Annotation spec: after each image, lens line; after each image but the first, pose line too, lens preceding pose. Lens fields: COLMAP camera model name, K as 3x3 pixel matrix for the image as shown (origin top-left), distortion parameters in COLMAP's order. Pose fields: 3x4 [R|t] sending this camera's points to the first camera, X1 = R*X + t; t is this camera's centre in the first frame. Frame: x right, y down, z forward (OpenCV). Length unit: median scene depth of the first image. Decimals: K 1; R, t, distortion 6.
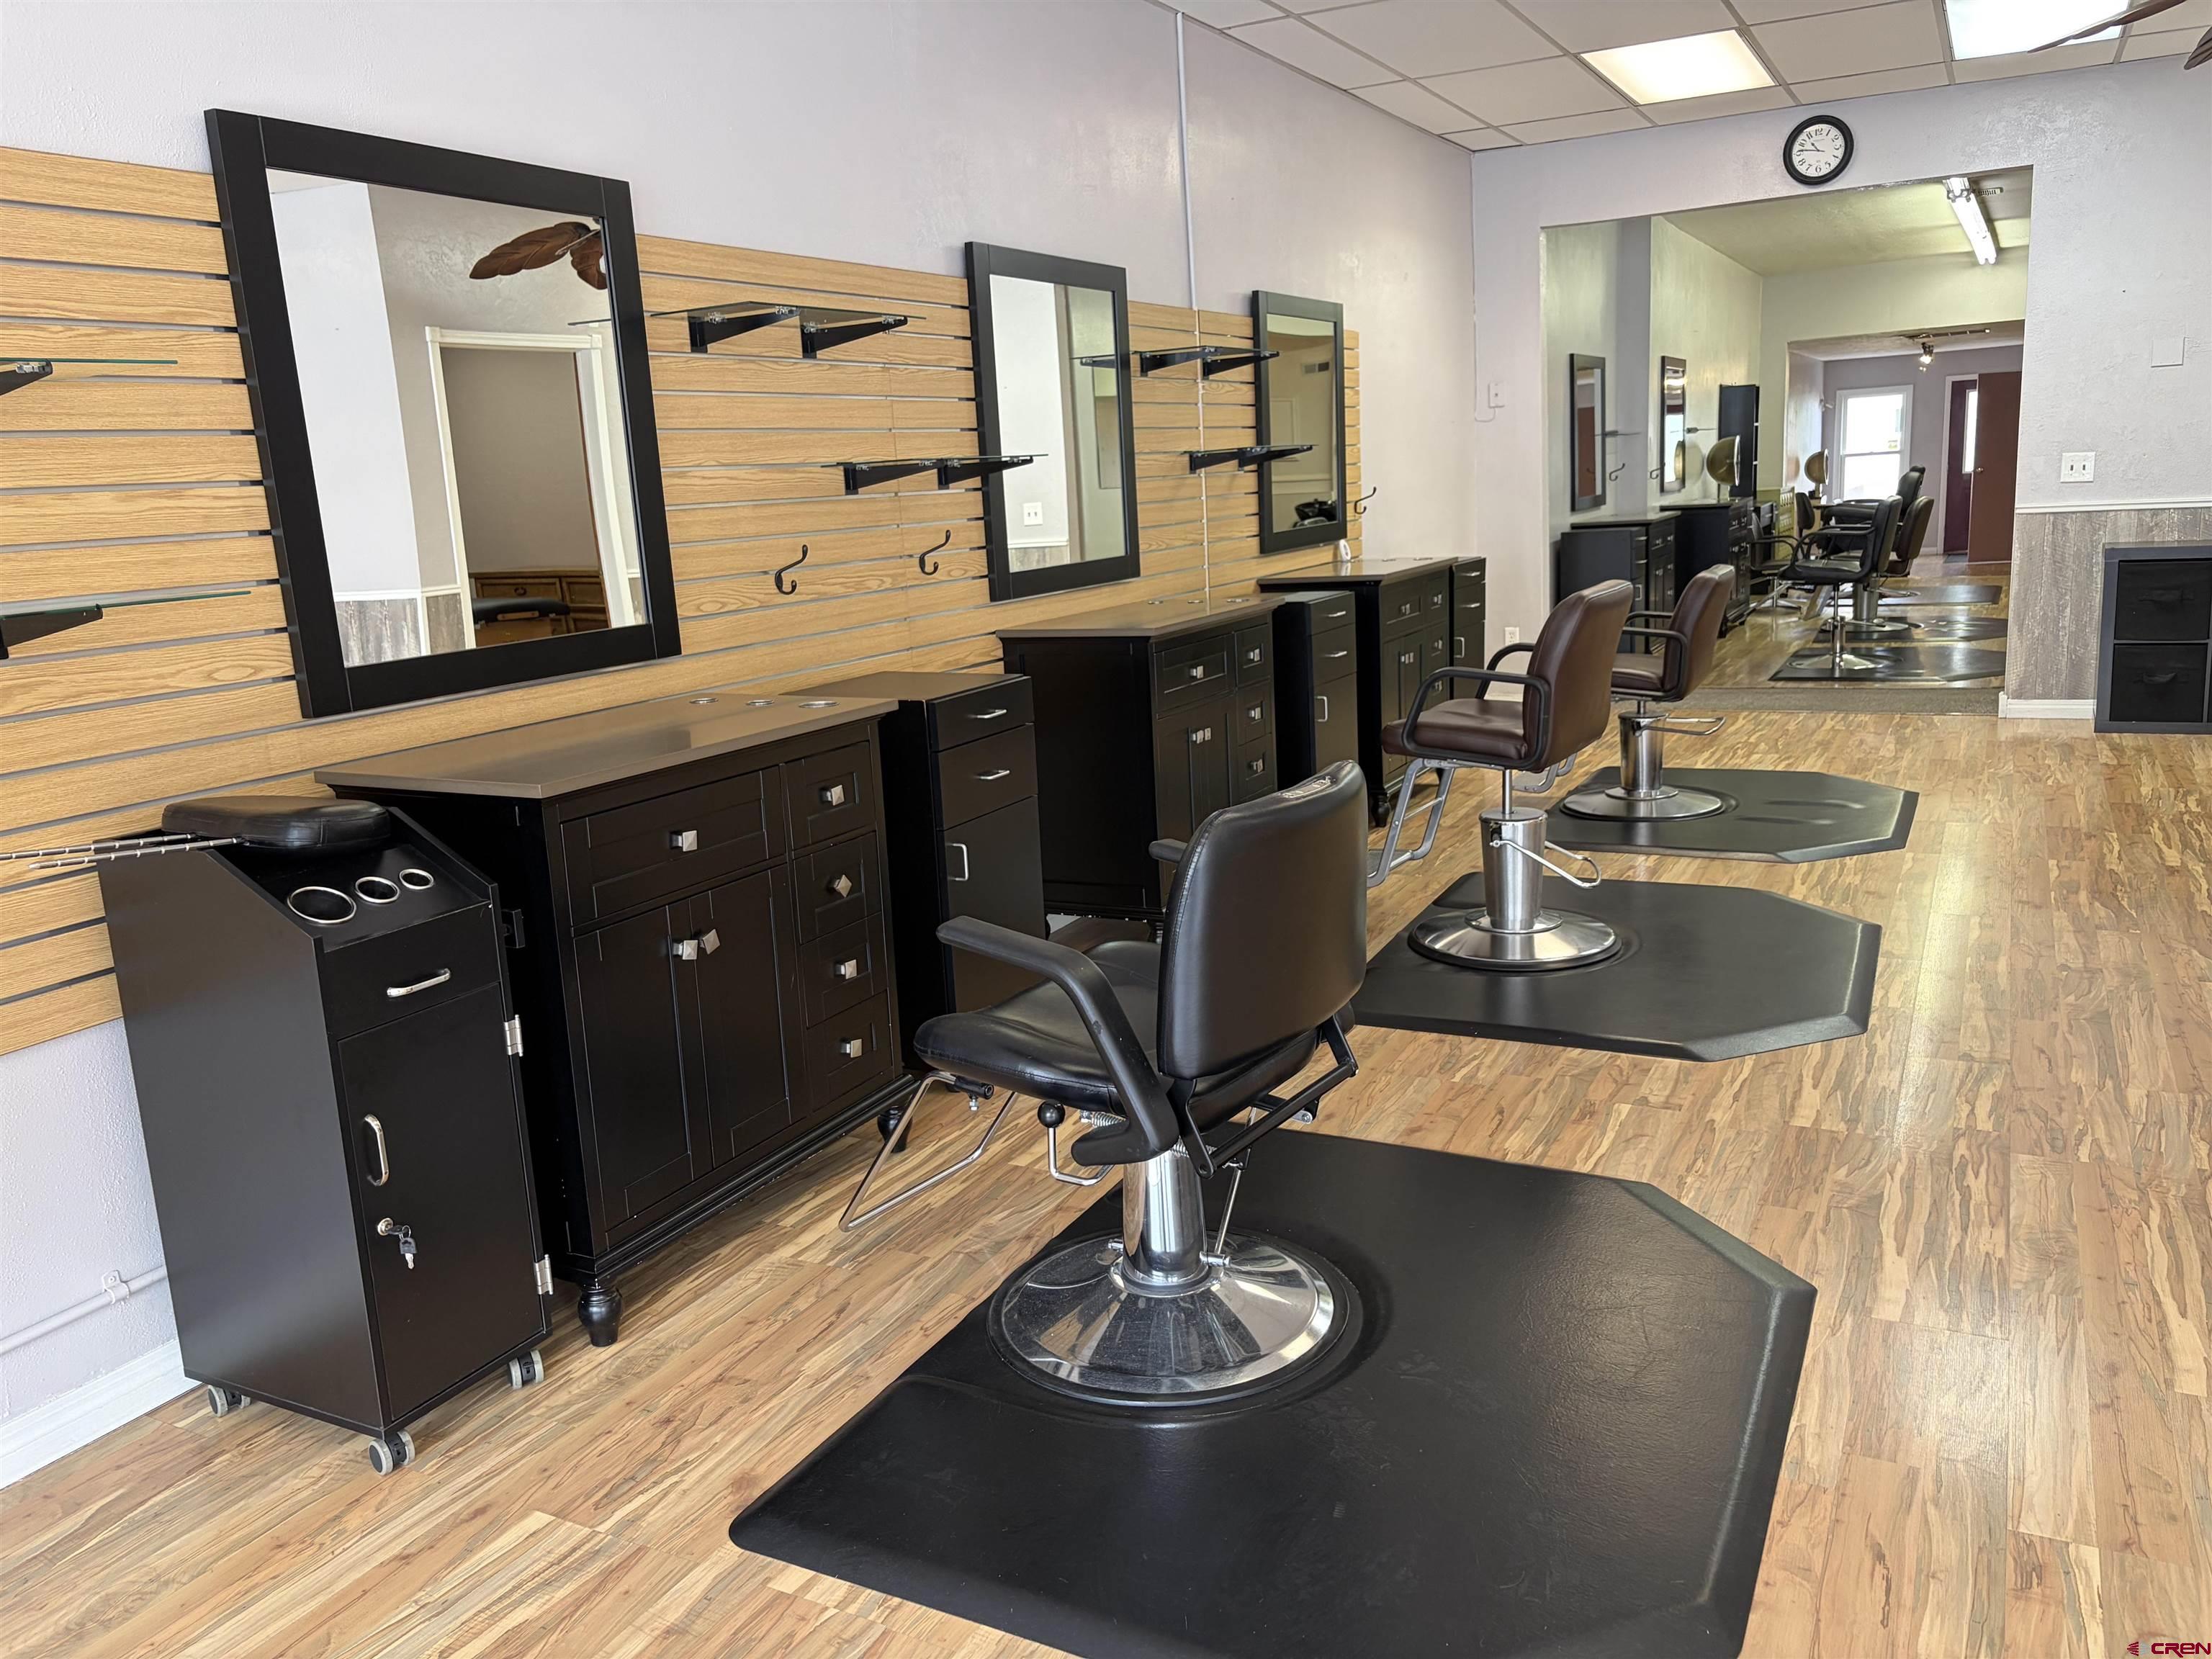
lens RADIAL K [[1670.3, 0, 1104.7], [0, 1670.3, 836.7], [0, 0, 1]] dist [0.039141, -0.033318]
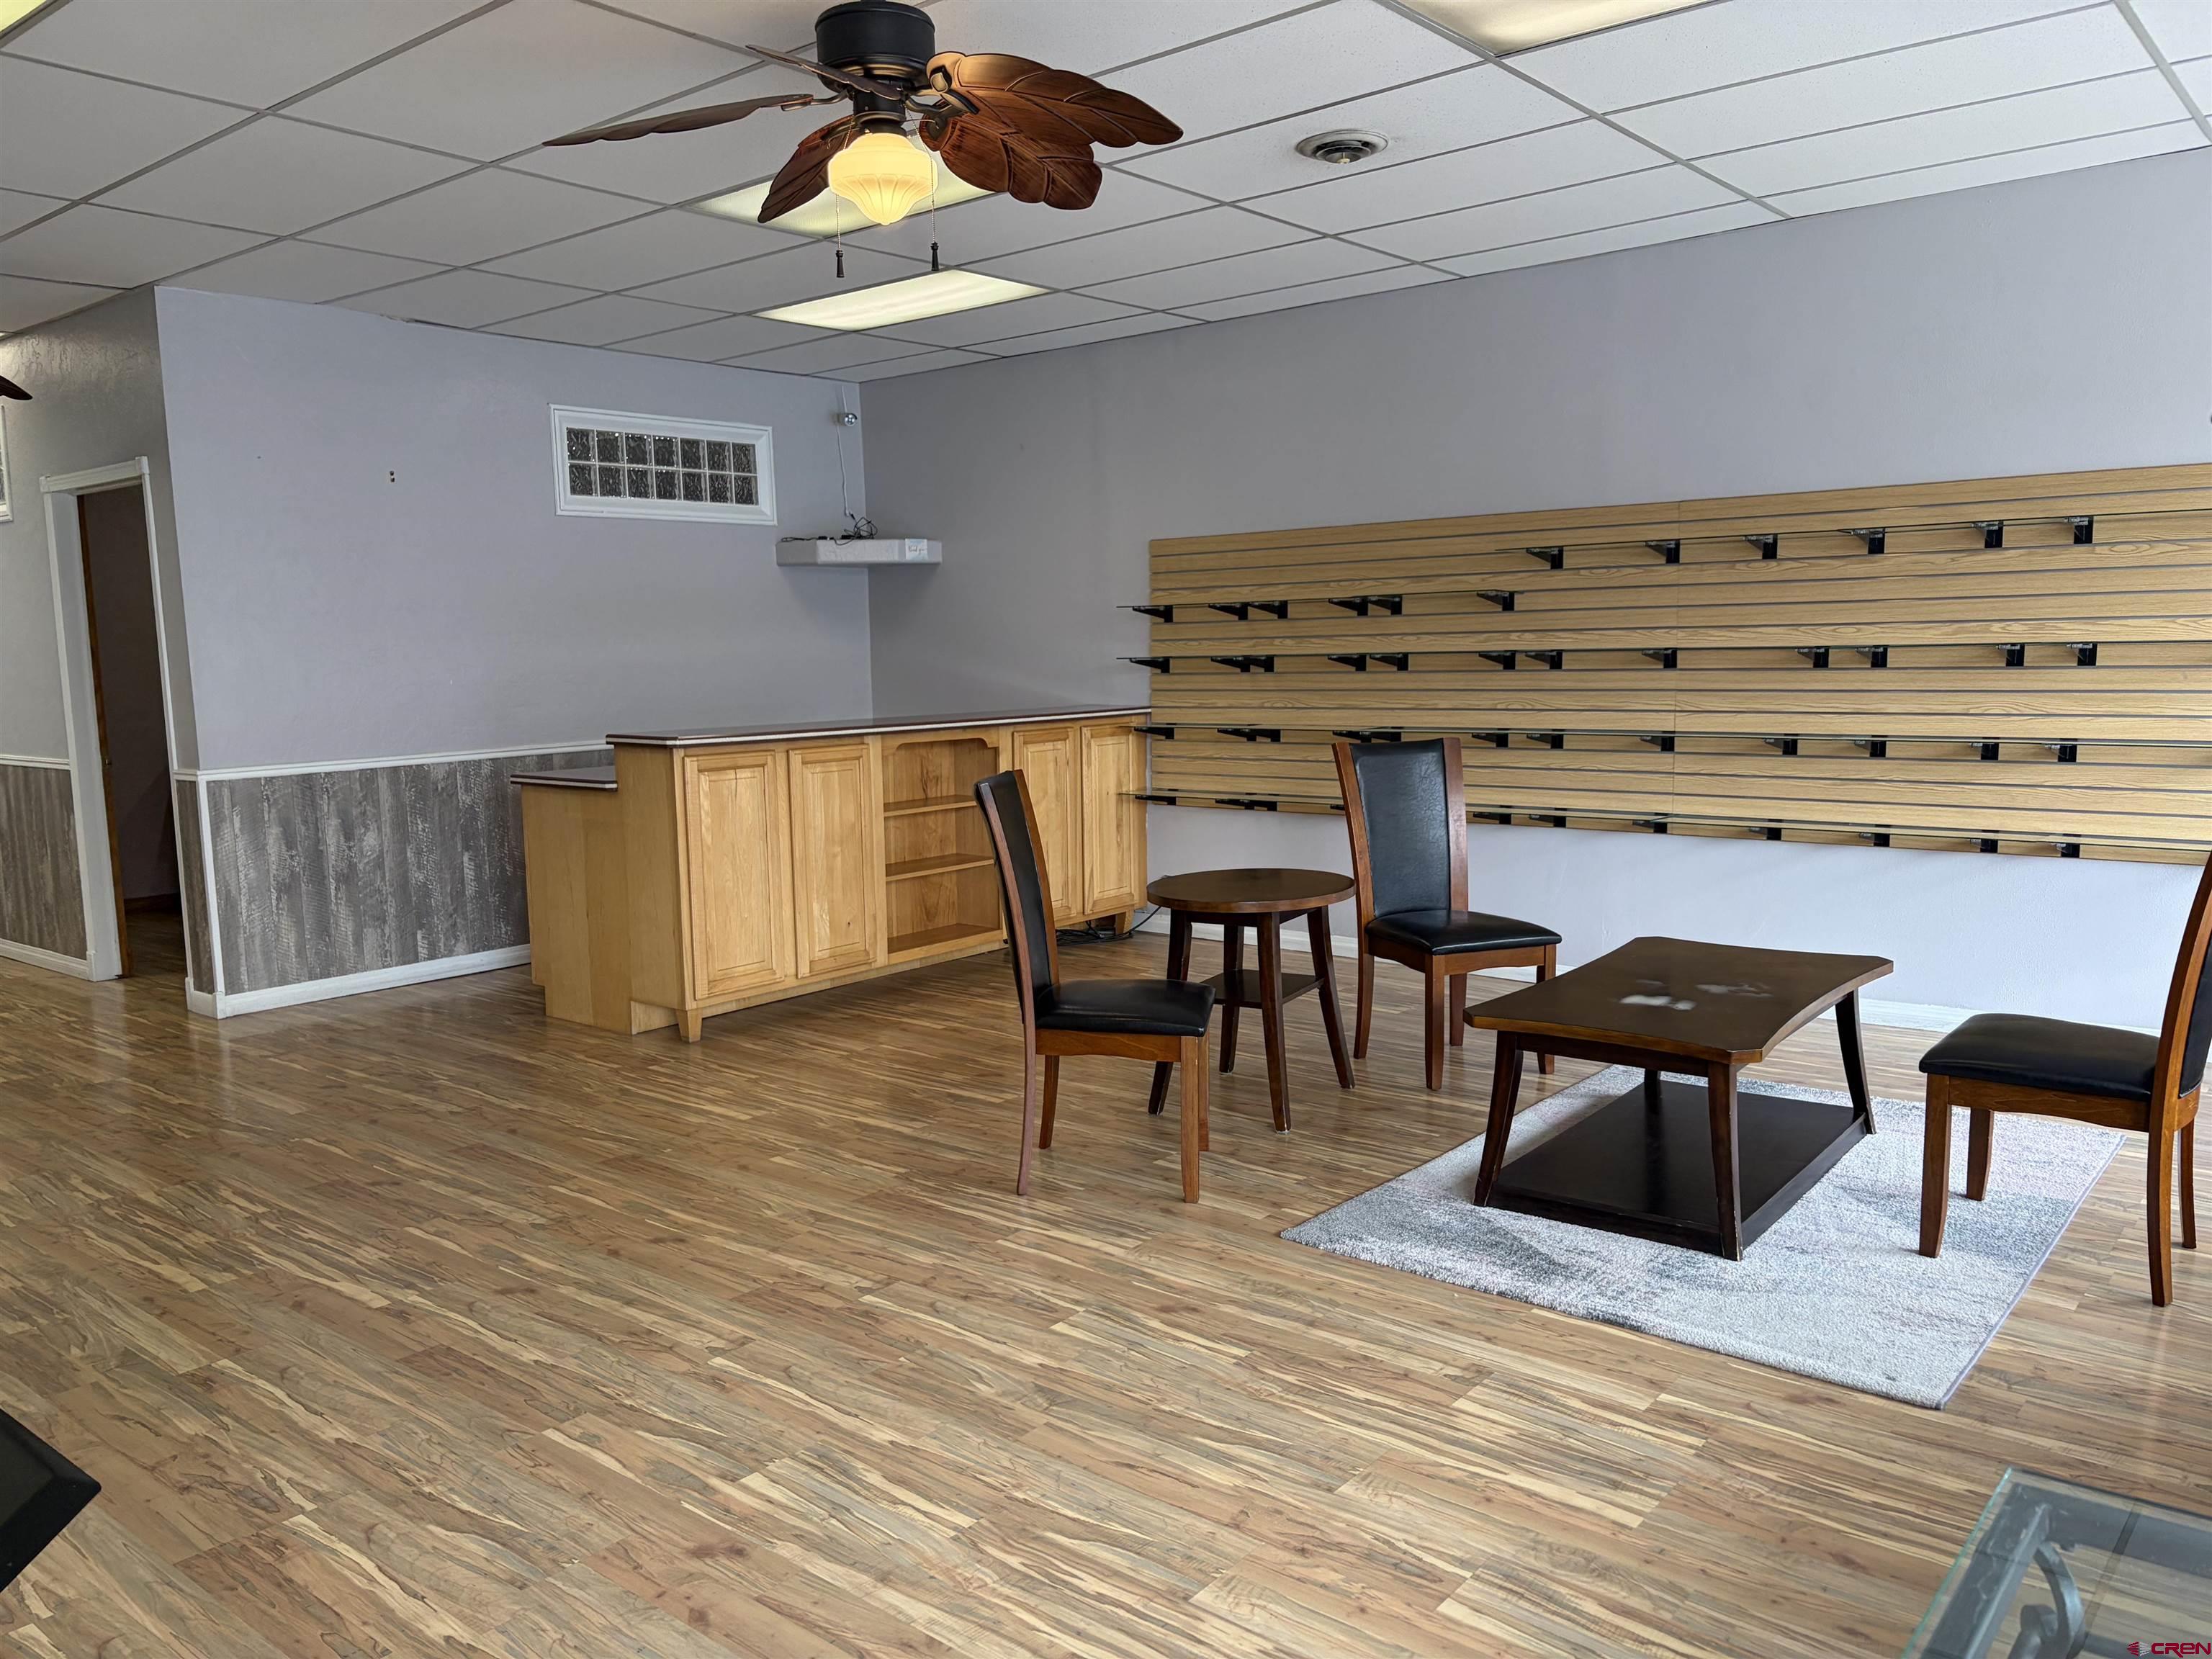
lens RADIAL K [[1670.3, 0, 1103.9], [0, 1670.3, 833.4], [0, 0, 1]] dist [0.039141, -0.033318]
pose [[0.201725, -0.060683, 0.977560, -0.373562], [0.216713, 0.976106, 0.015872, 0.037299], [-0.955166, 0.208648, 0.210056, -0.123197]]
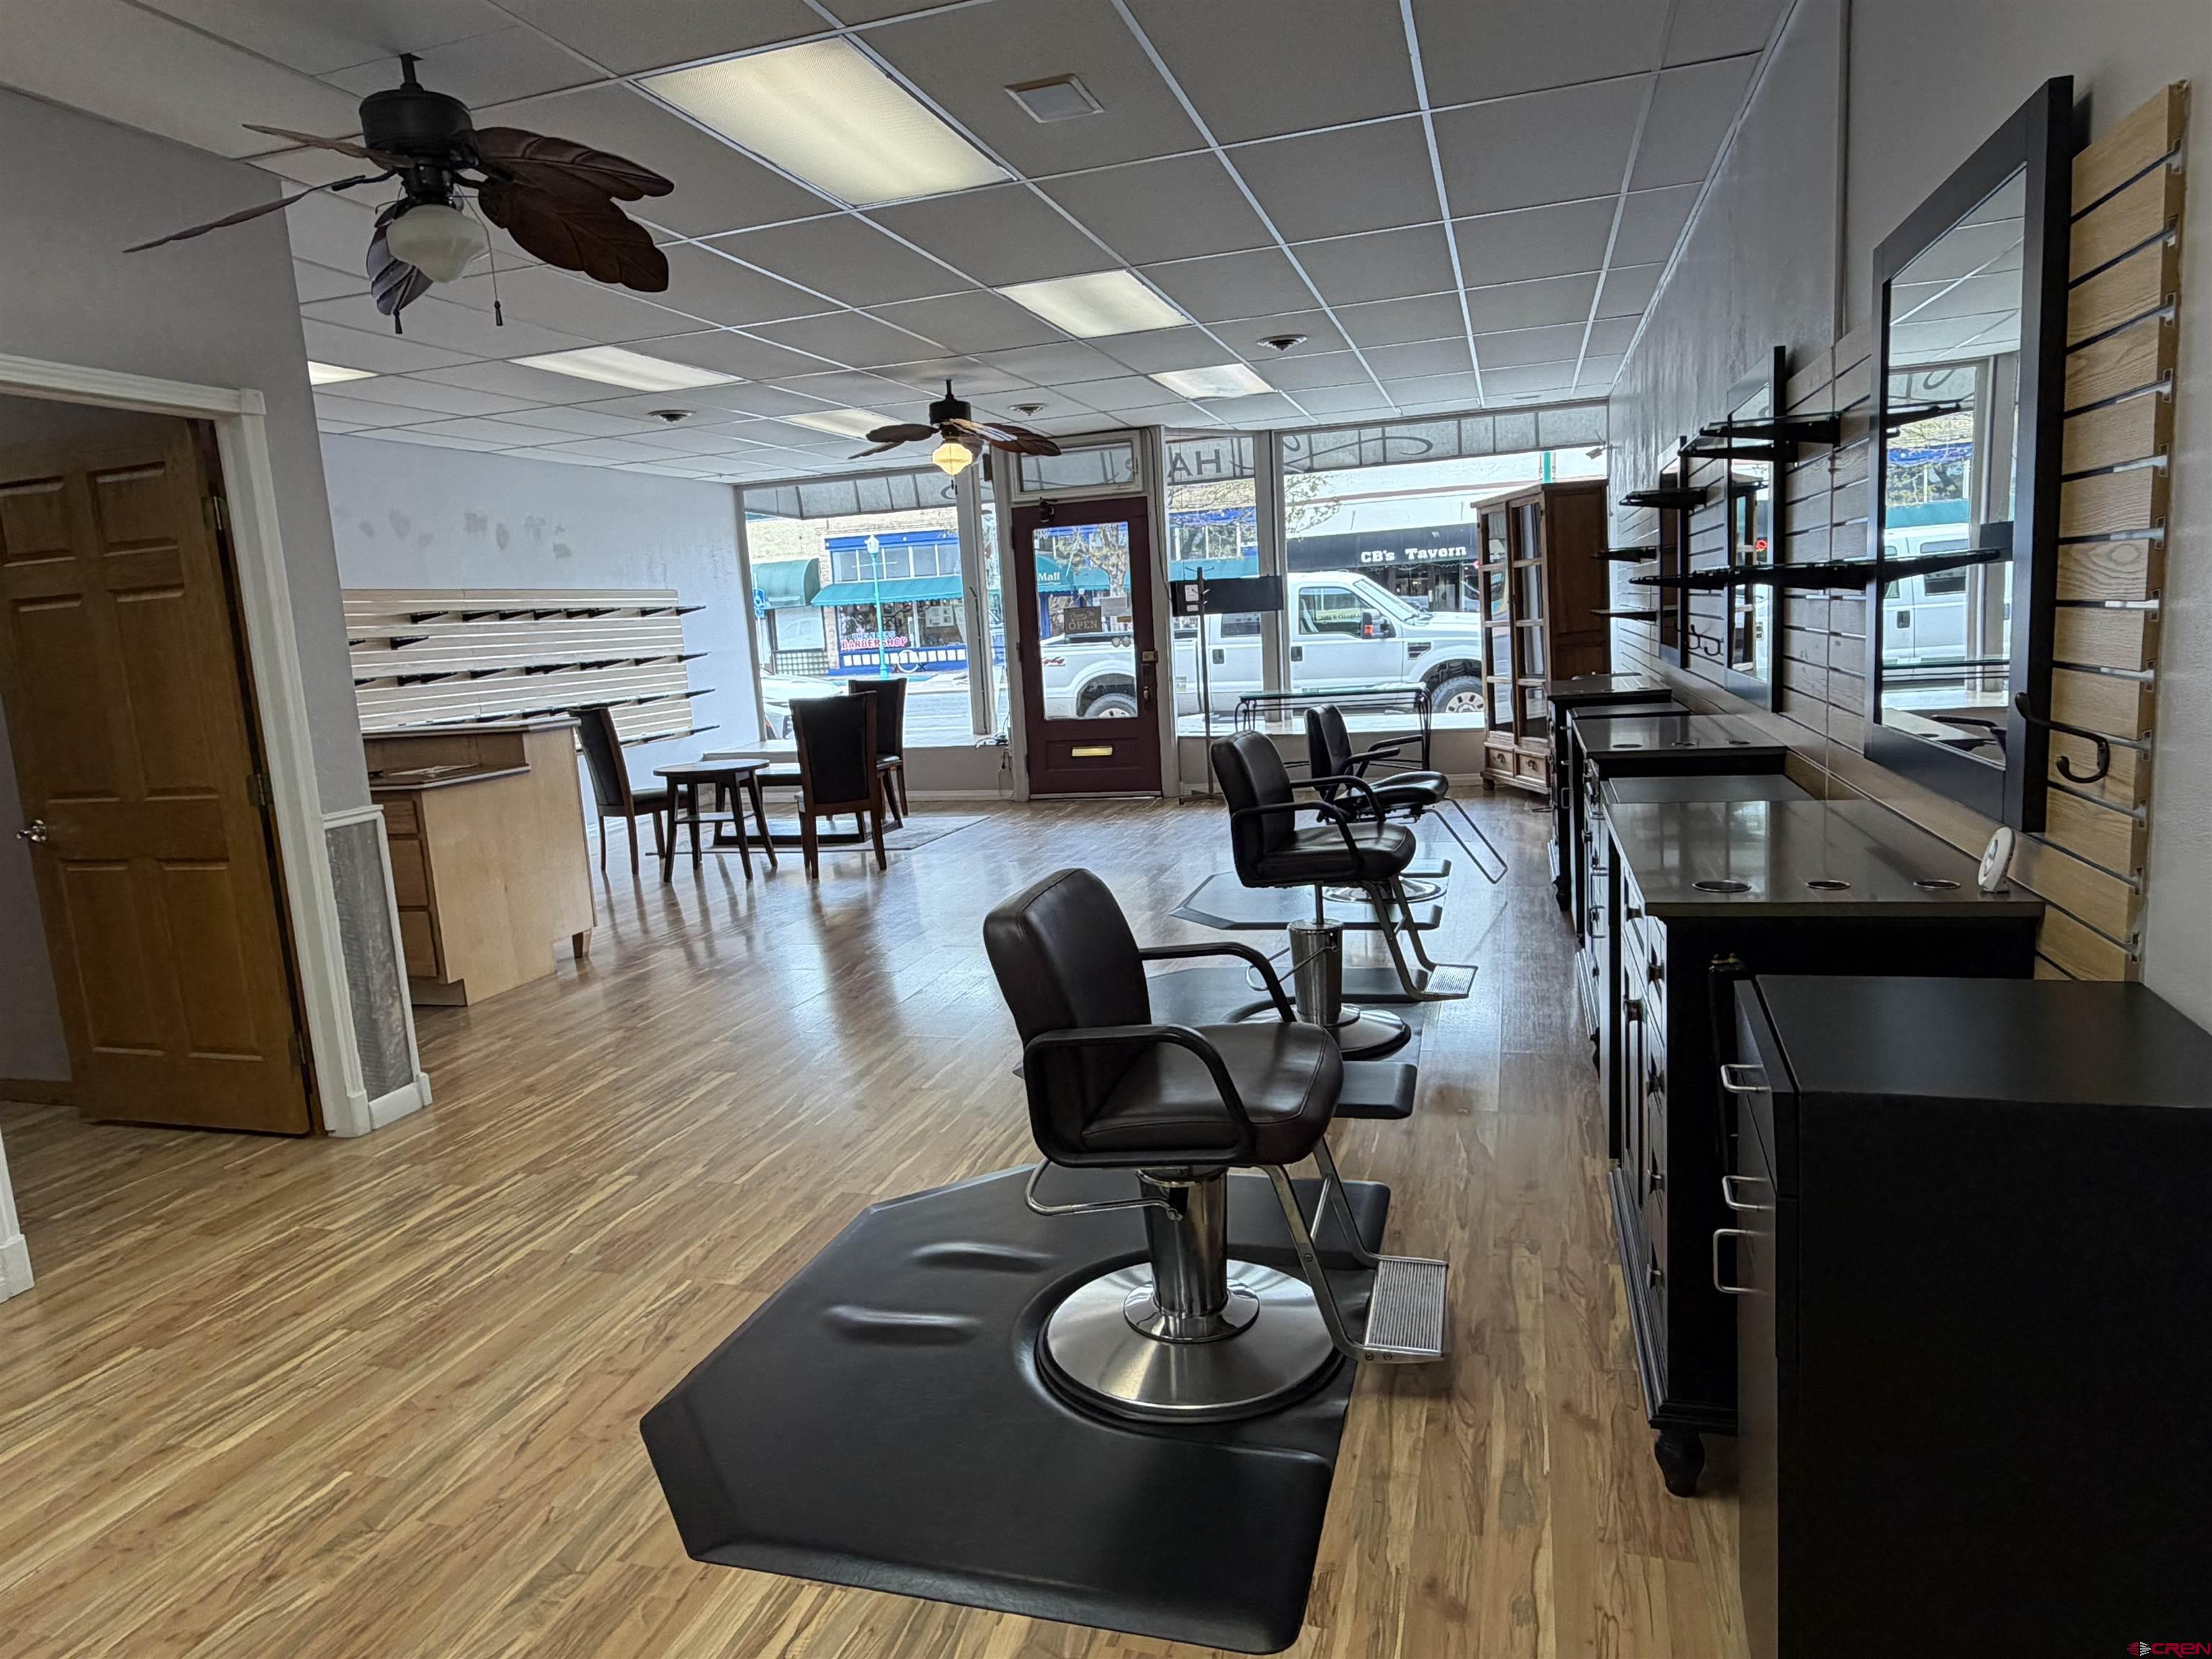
lens RADIAL K [[1366.6, 0, 1091.0], [0, 1366.6, 834.9], [0, 0, 1]] dist [0.003387, -0.001539]
pose [[-0.974933, 0.149073, -0.165174, 0.527934], [0.079347, 0.926497, 0.367840, -0.467589], [0.207868, 0.345514, -0.915102, 1.986050]]
